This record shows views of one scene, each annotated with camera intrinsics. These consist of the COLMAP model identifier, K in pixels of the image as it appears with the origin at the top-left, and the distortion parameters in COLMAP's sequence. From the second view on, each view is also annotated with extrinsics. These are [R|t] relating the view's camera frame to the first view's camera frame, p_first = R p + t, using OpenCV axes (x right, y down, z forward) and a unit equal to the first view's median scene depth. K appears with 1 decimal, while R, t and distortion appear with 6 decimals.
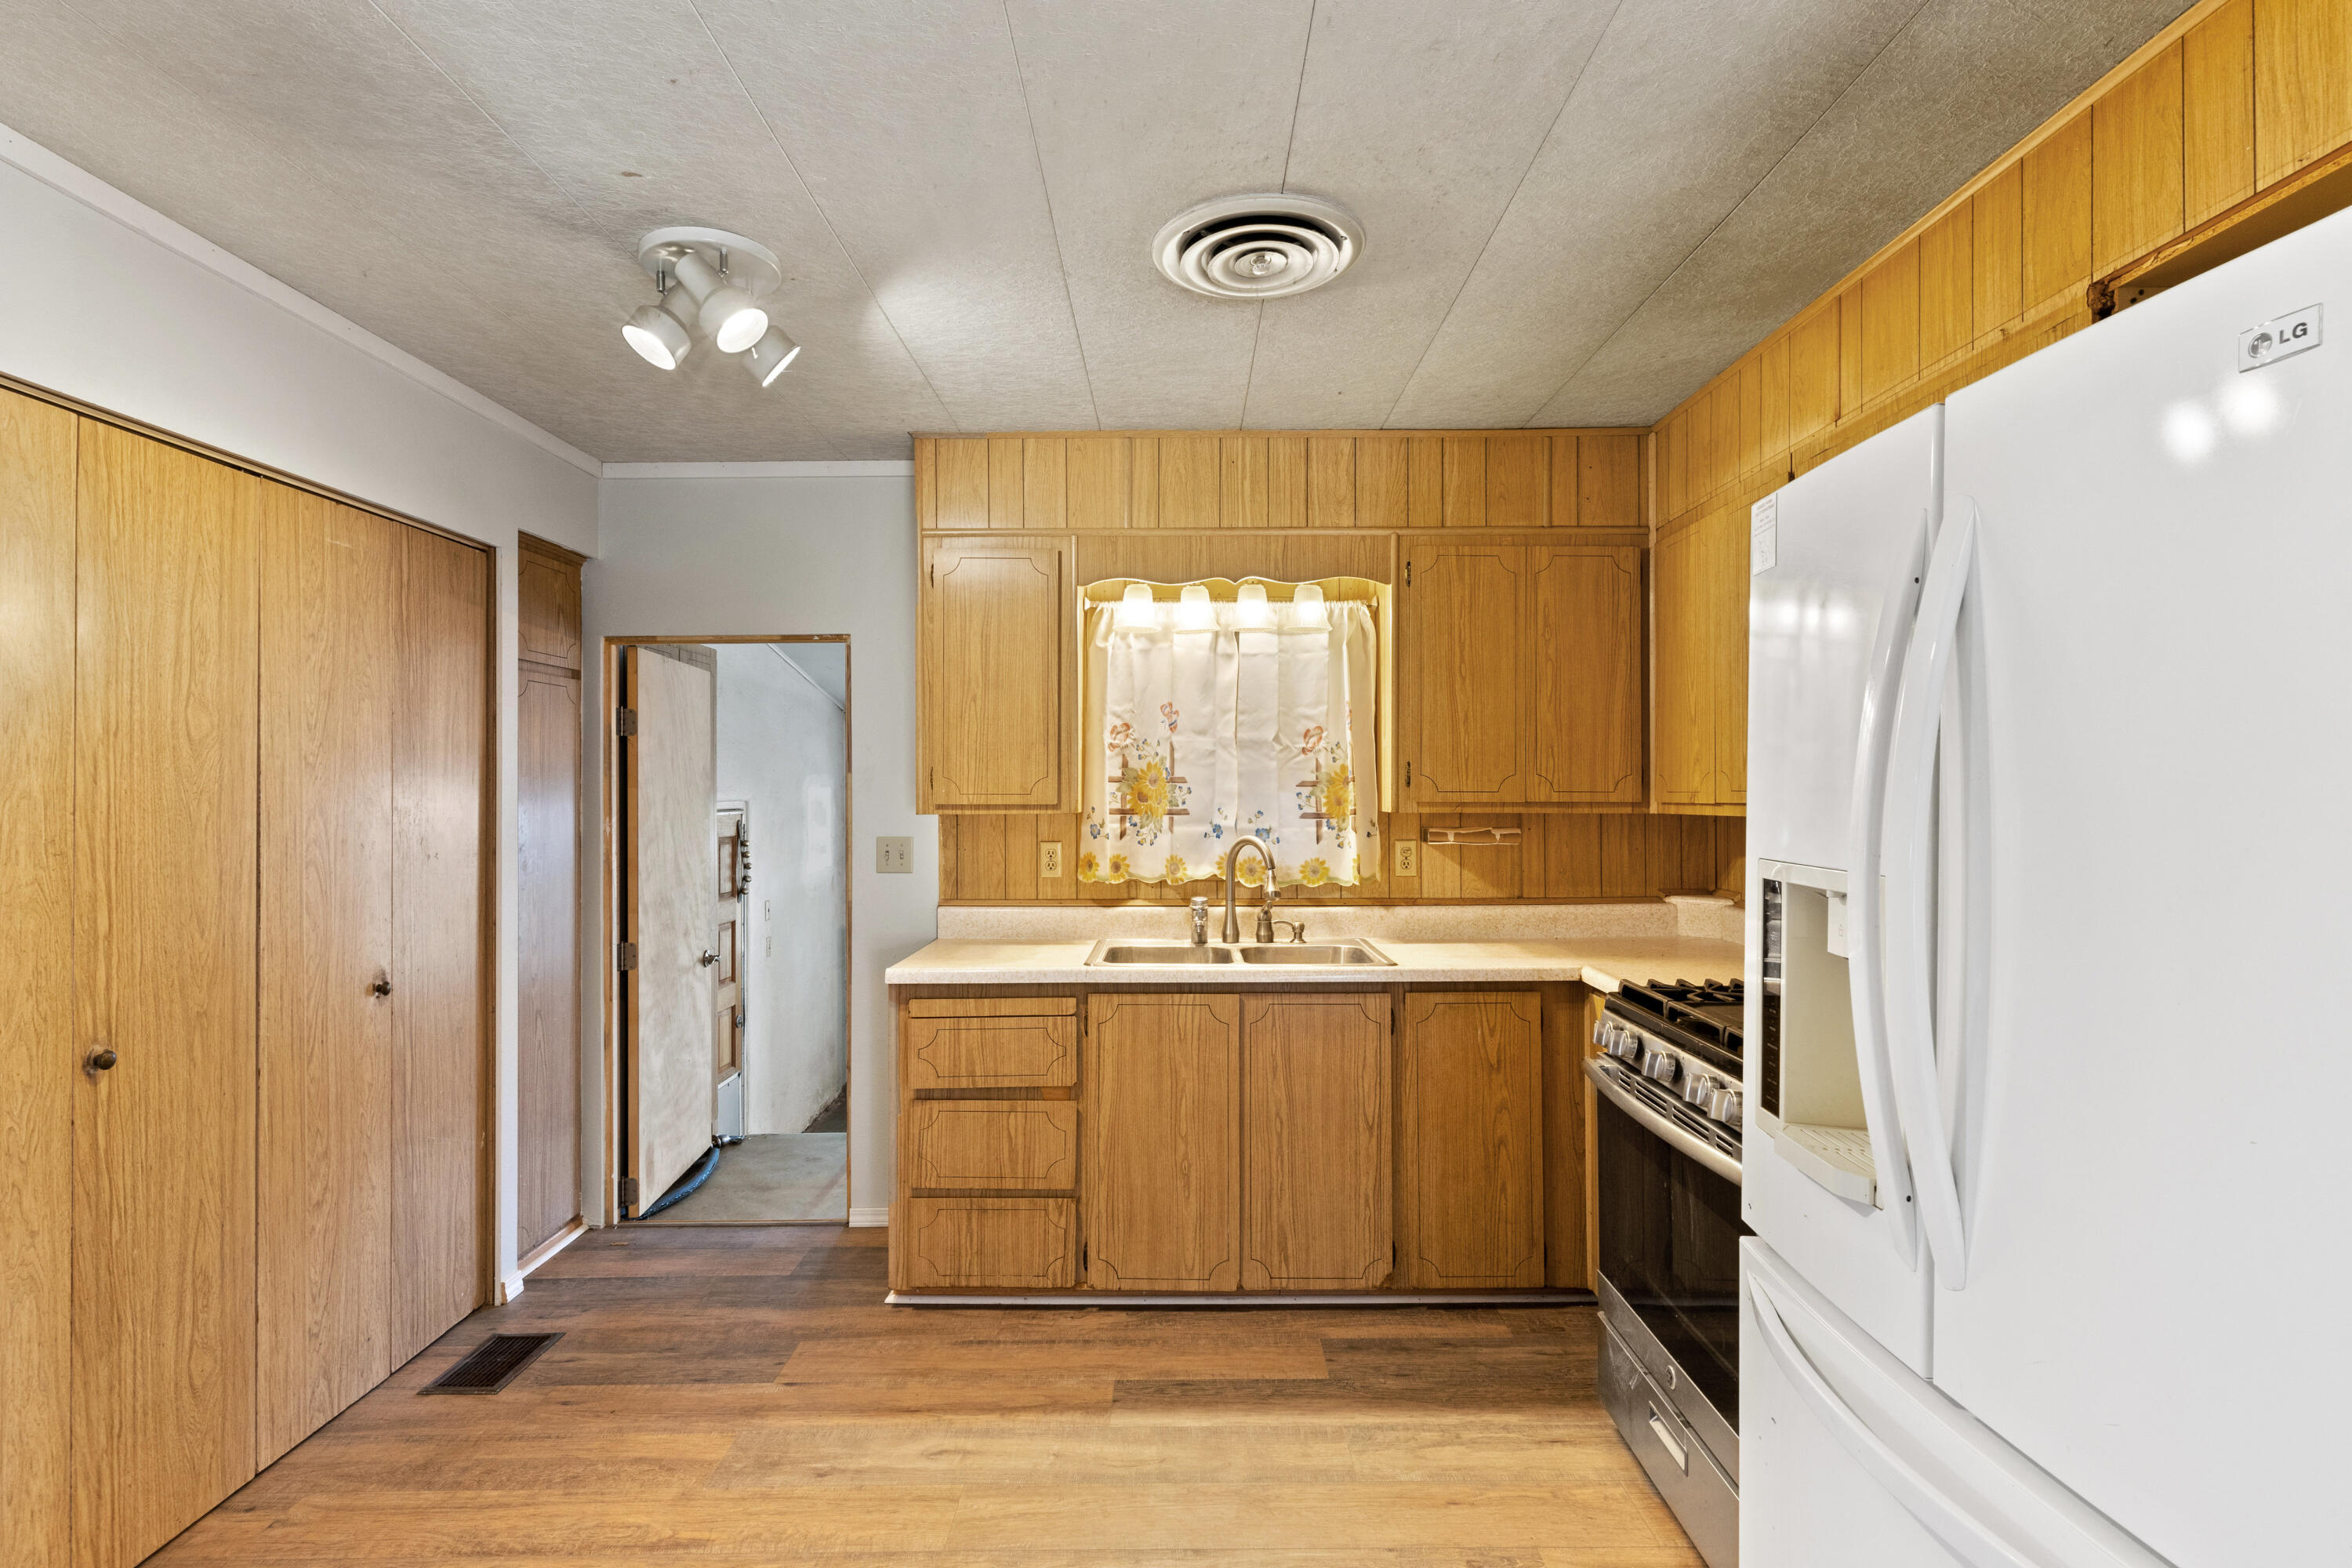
lens RADIAL K [[1166.9, 0, 1208.7], [0, 1166.9, 776.4], [0, 0, 1]] dist [0.000185, -0.000029]
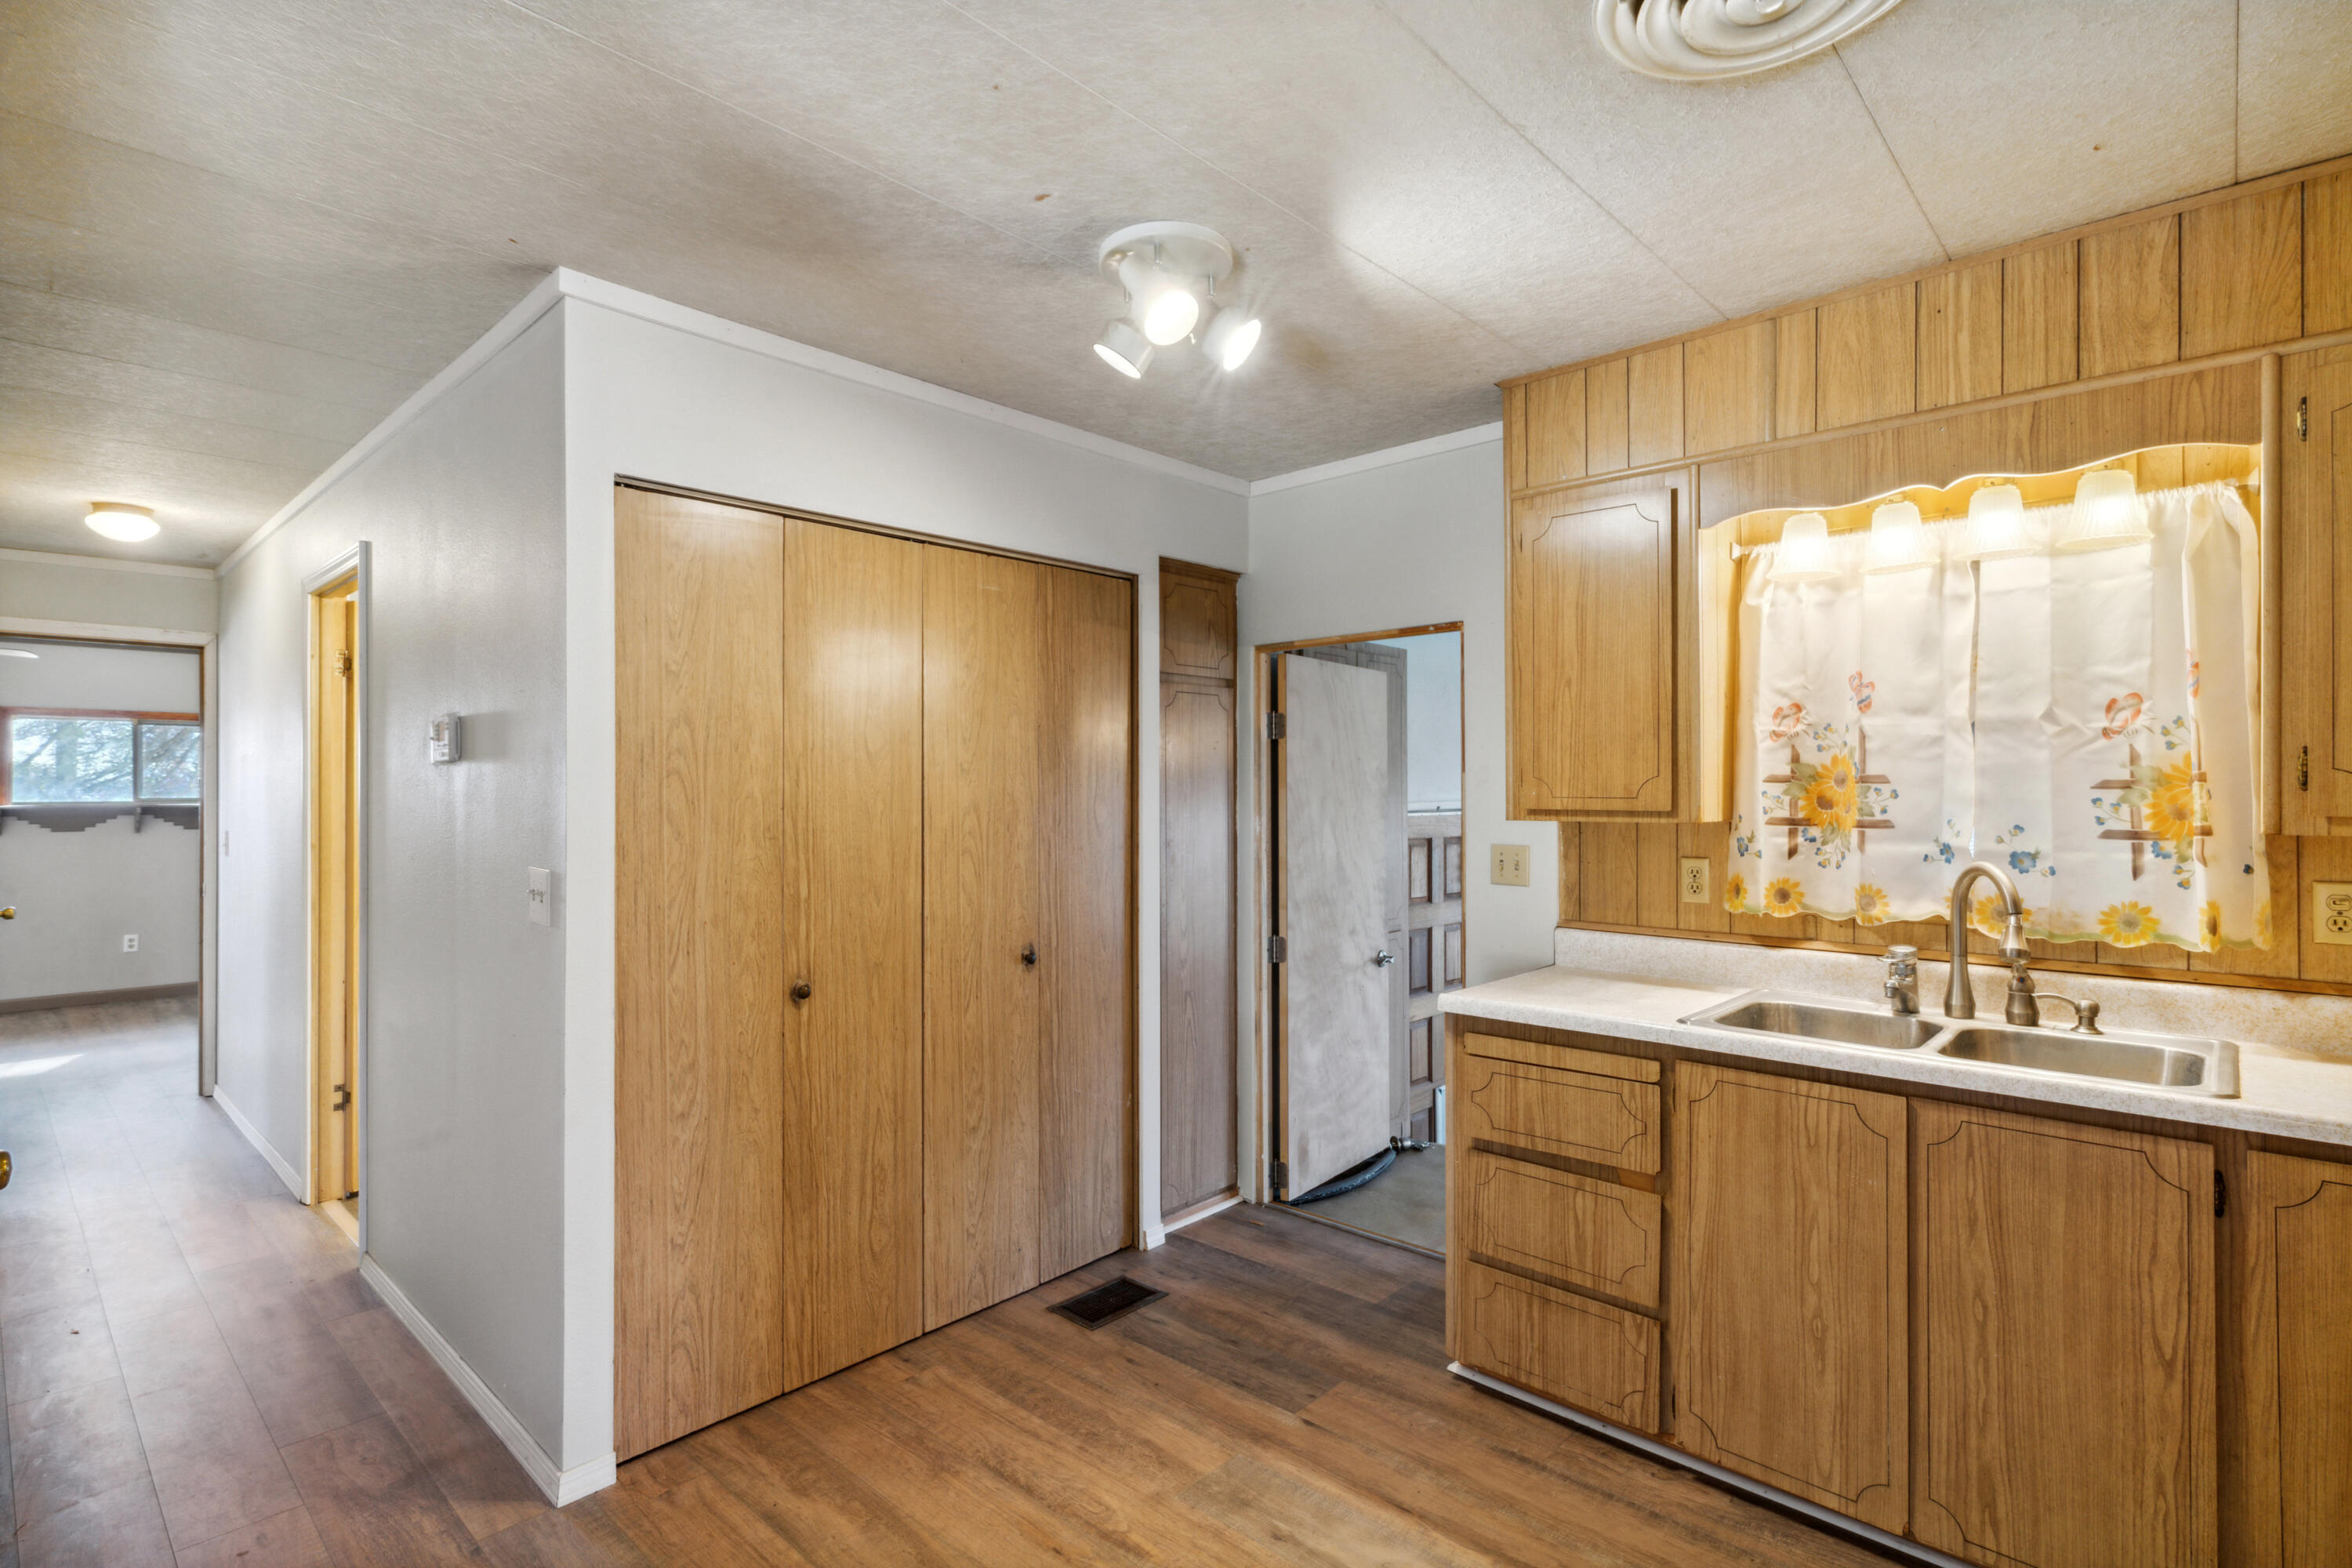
lens RADIAL K [[1166.9, 0, 1100.9], [0, 1166.9, 778.6], [0, 0, 1]] dist [0.000185, -0.000029]
pose [[0.710703, -0.004923, -0.703475, 0.164102], [0.006713, 0.999977, -0.000217, -0.000526], [0.703460, -0.004568, 0.710720, 0.187794]]
